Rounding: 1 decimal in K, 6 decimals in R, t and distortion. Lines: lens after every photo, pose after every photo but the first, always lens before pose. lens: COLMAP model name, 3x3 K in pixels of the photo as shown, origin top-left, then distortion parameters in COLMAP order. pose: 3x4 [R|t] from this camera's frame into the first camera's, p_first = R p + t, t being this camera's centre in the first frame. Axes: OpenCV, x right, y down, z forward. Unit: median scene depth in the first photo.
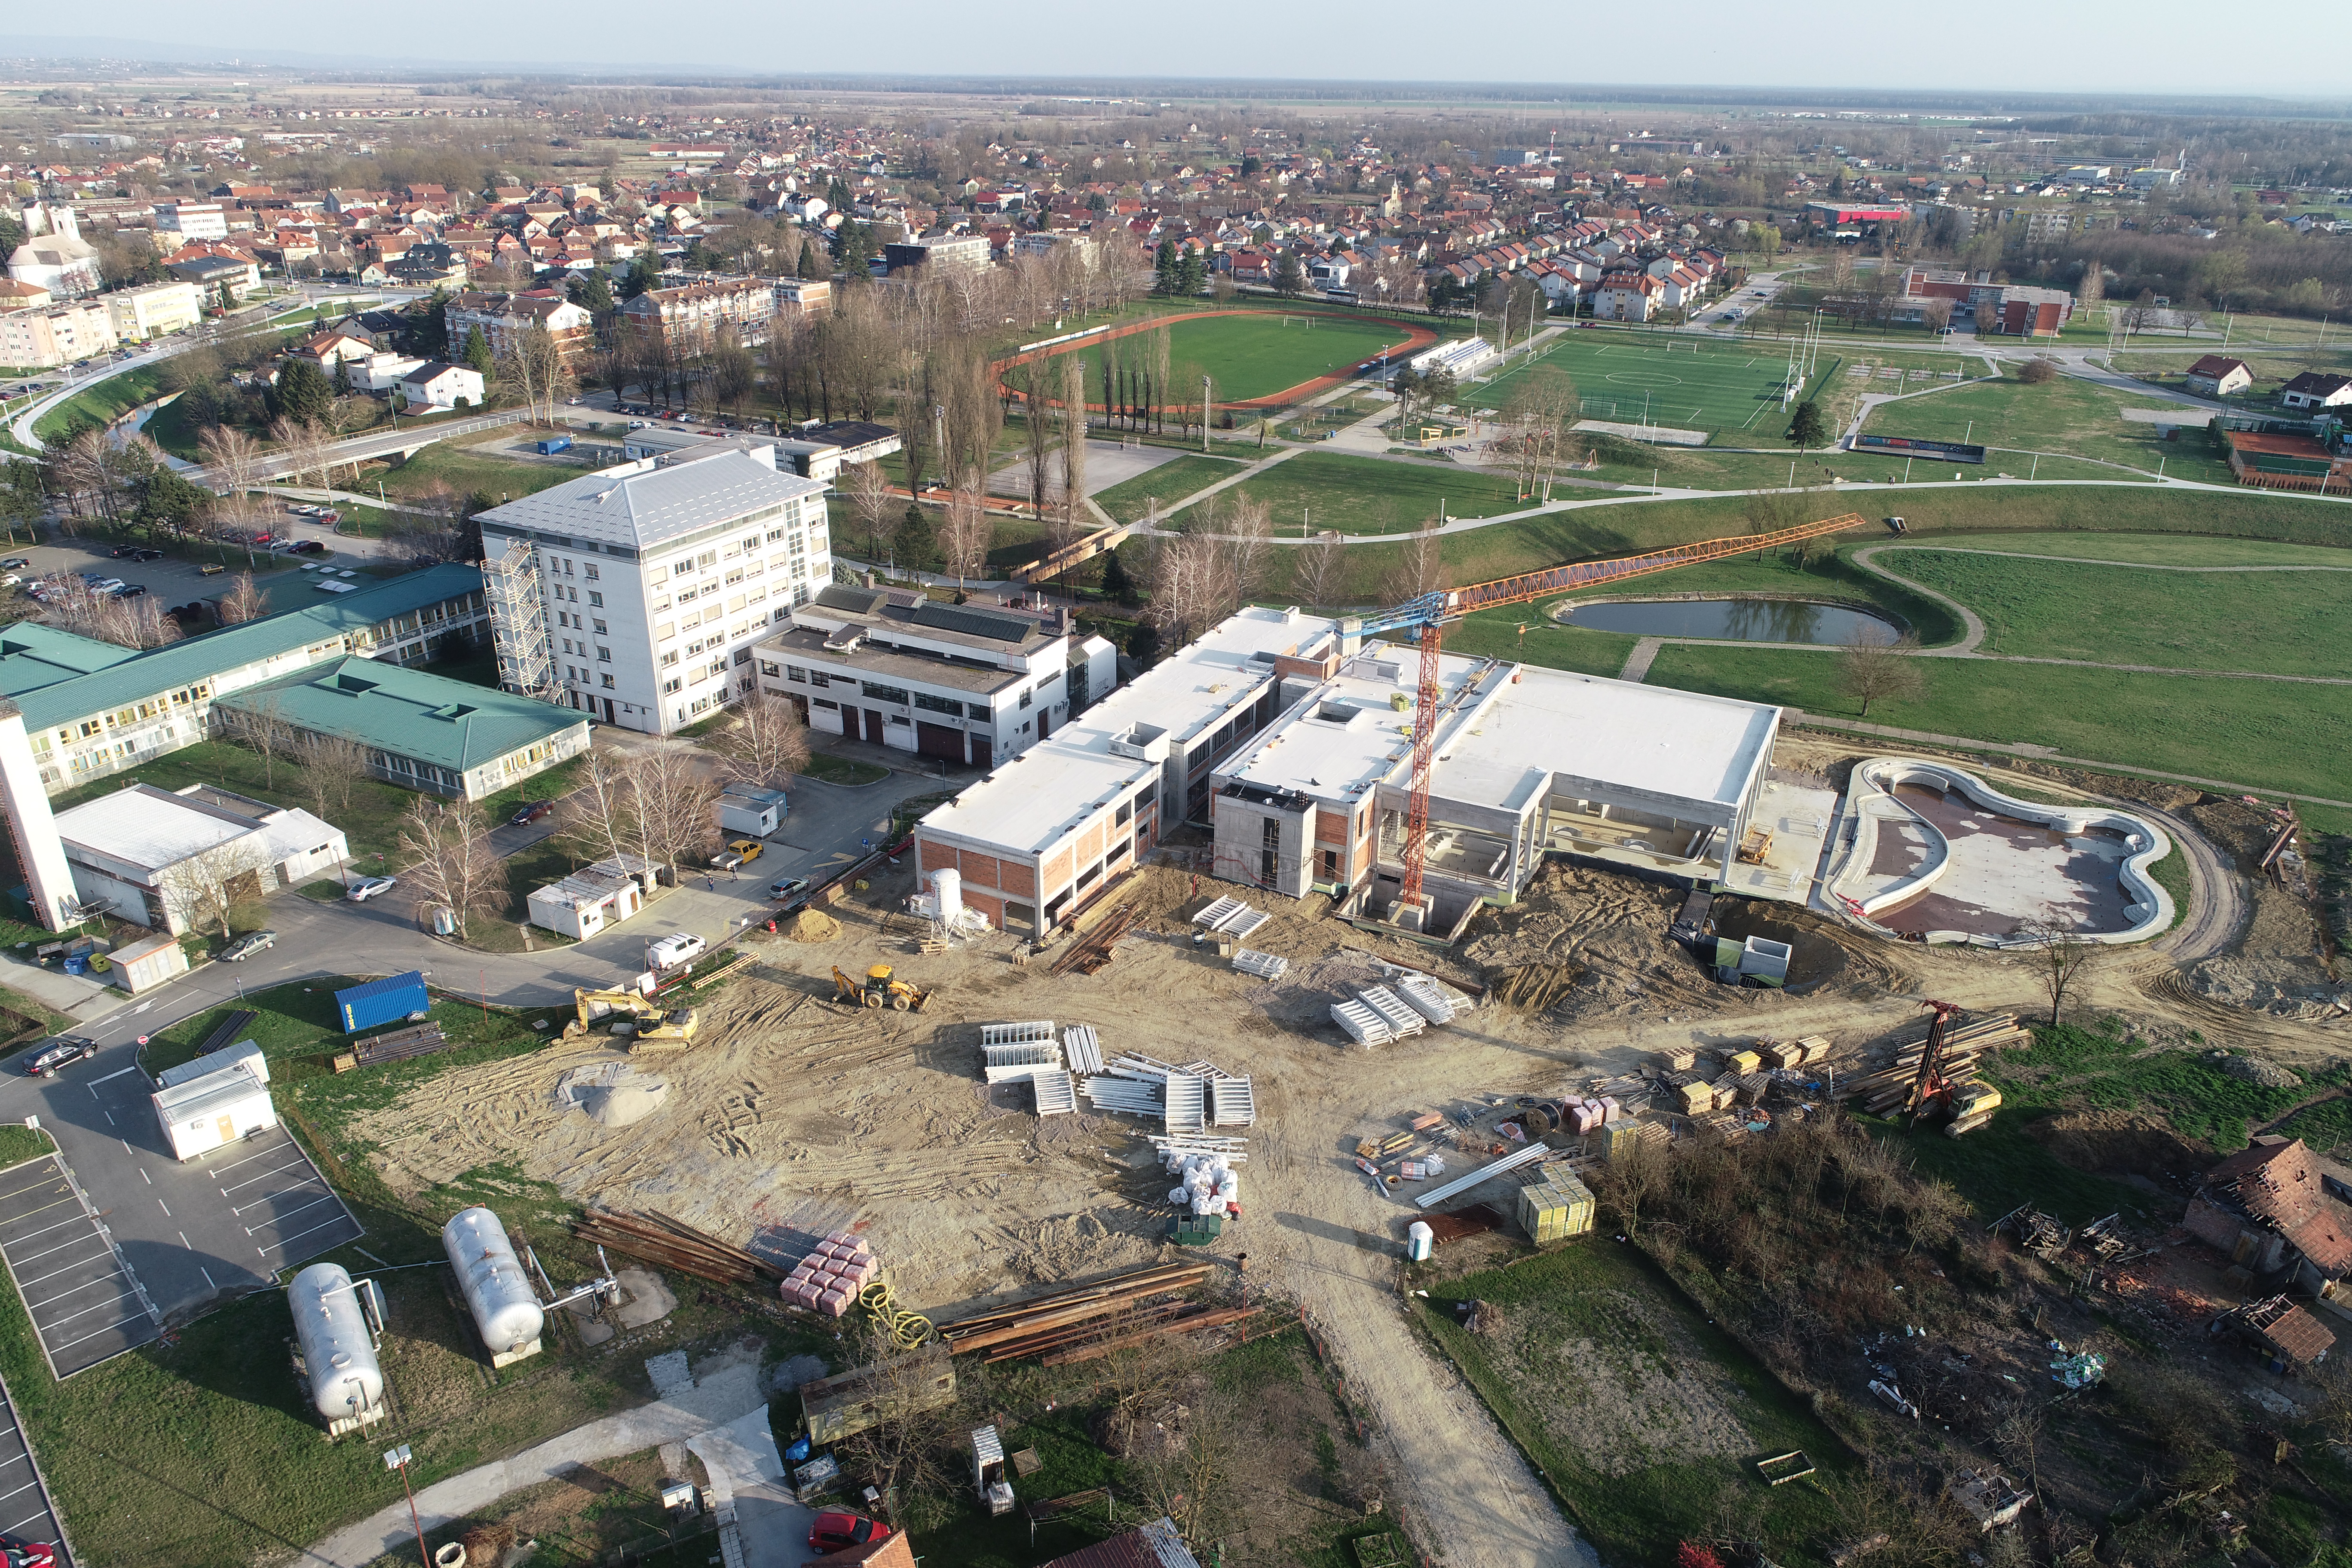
lens RADIAL K [[1588.9, 0, 1176.0], [0, 1588.9, 784.0], [0, 0, 1]] dist [-0.002501, 0.002088]
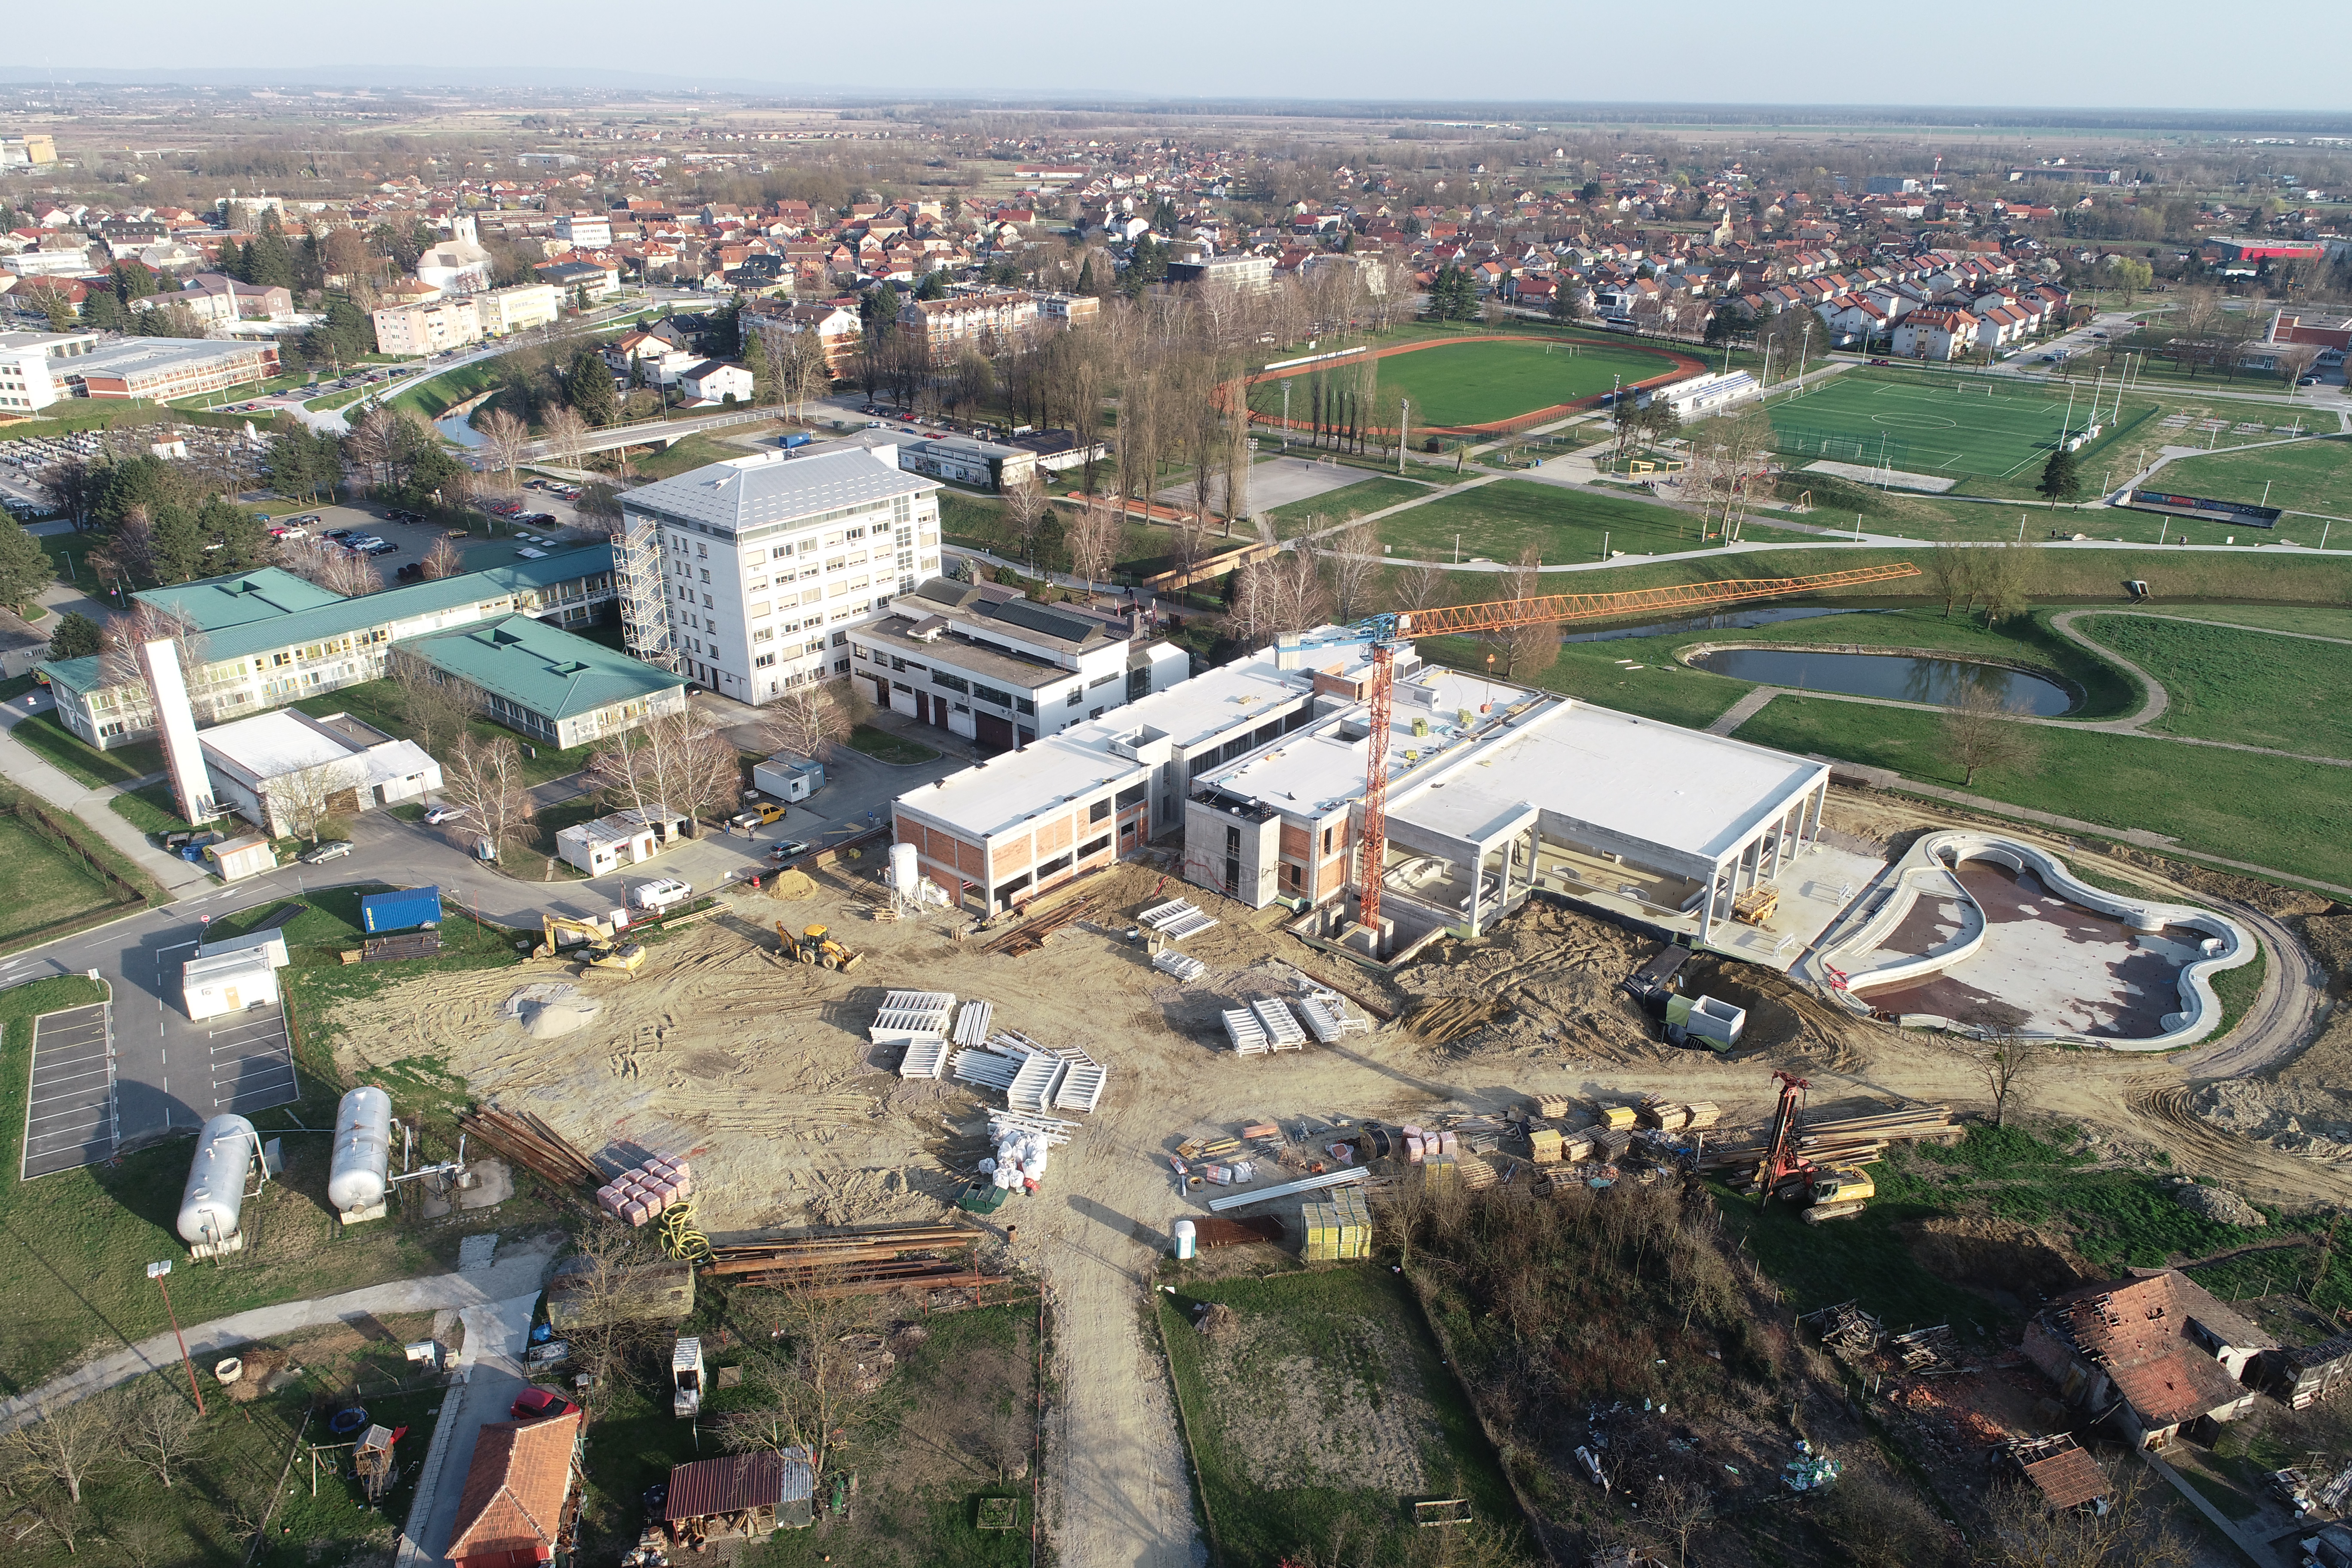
lens RADIAL K [[1588.9, 0, 1176.0], [0, 1588.9, 784.0], [0, 0, 1]] dist [-0.002501, 0.002088]
pose [[0.973827, 0.087476, -0.209784, 0.206526], [-0.090173, 0.995921, -0.003309, 0.000853], [0.208639, 0.022140, 0.977742, -0.000401]]
